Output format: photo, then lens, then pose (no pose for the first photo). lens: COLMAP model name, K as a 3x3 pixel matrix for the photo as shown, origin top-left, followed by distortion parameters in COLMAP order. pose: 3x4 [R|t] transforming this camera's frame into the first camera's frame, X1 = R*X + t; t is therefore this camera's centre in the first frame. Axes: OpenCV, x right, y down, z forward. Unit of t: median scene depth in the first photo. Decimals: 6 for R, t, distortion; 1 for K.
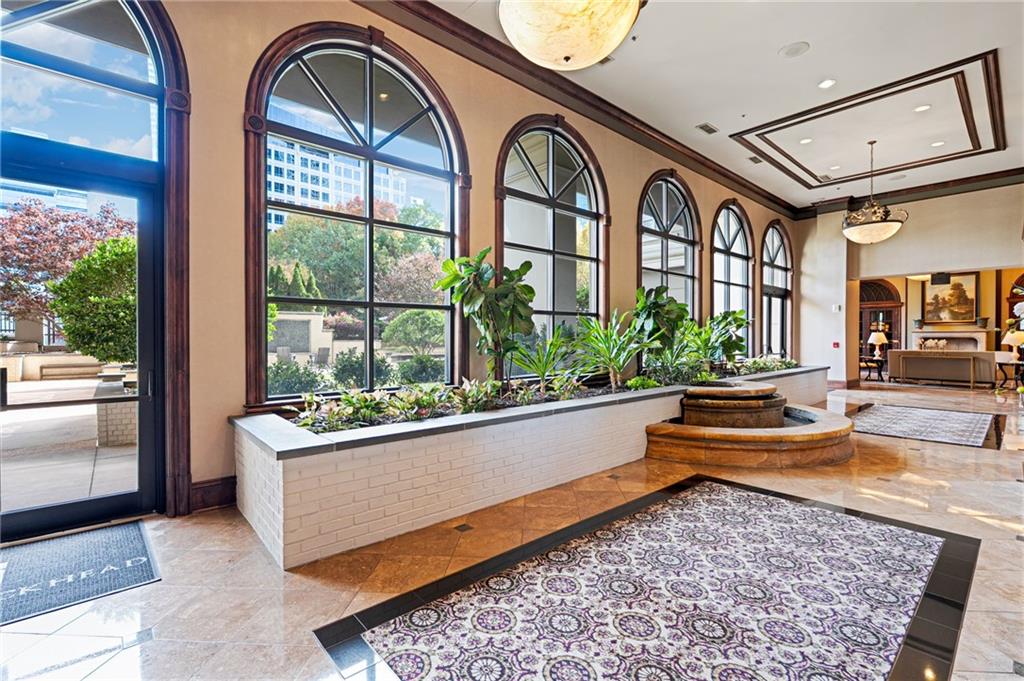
lens RADIAL K [[453.5, 0, 509.9], [0, 453.5, 342.3], [0, 0, 1]] dist [-0.001034, -0.000077]
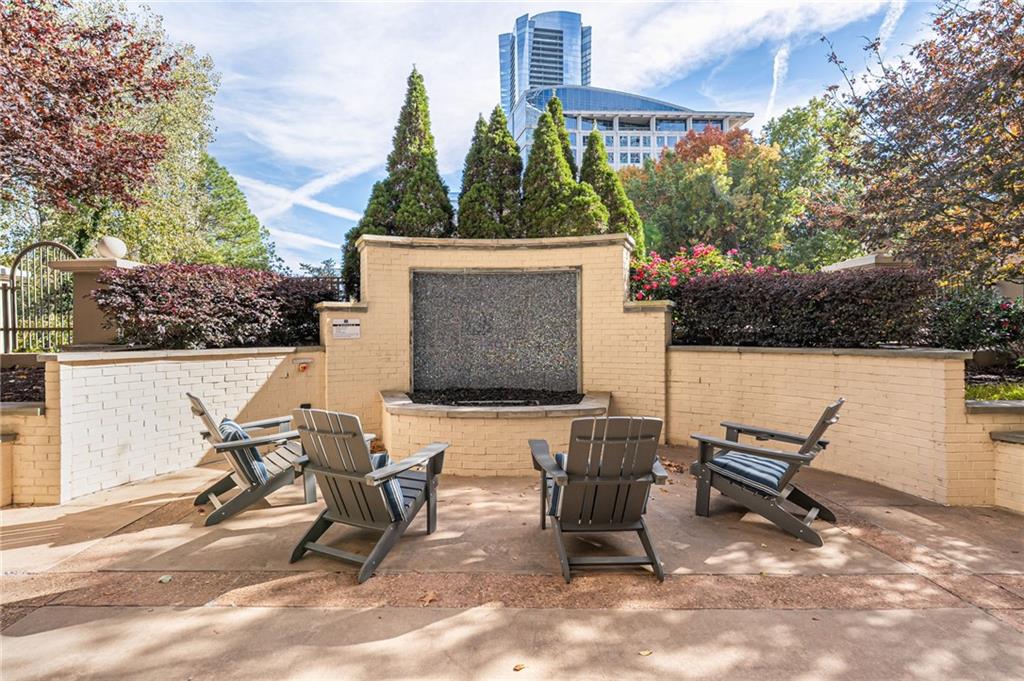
lens RADIAL K [[453.5, 0, 509.9], [0, 453.5, 342.3], [0, 0, 1]] dist [-0.001034, -0.000077]
pose [[0.775960, -0.003979, -0.630770, -0.295154], [0.004848, 0.999988, -0.000344, -0.006949], [0.630764, -0.002791, 0.775970, 0.739201]]
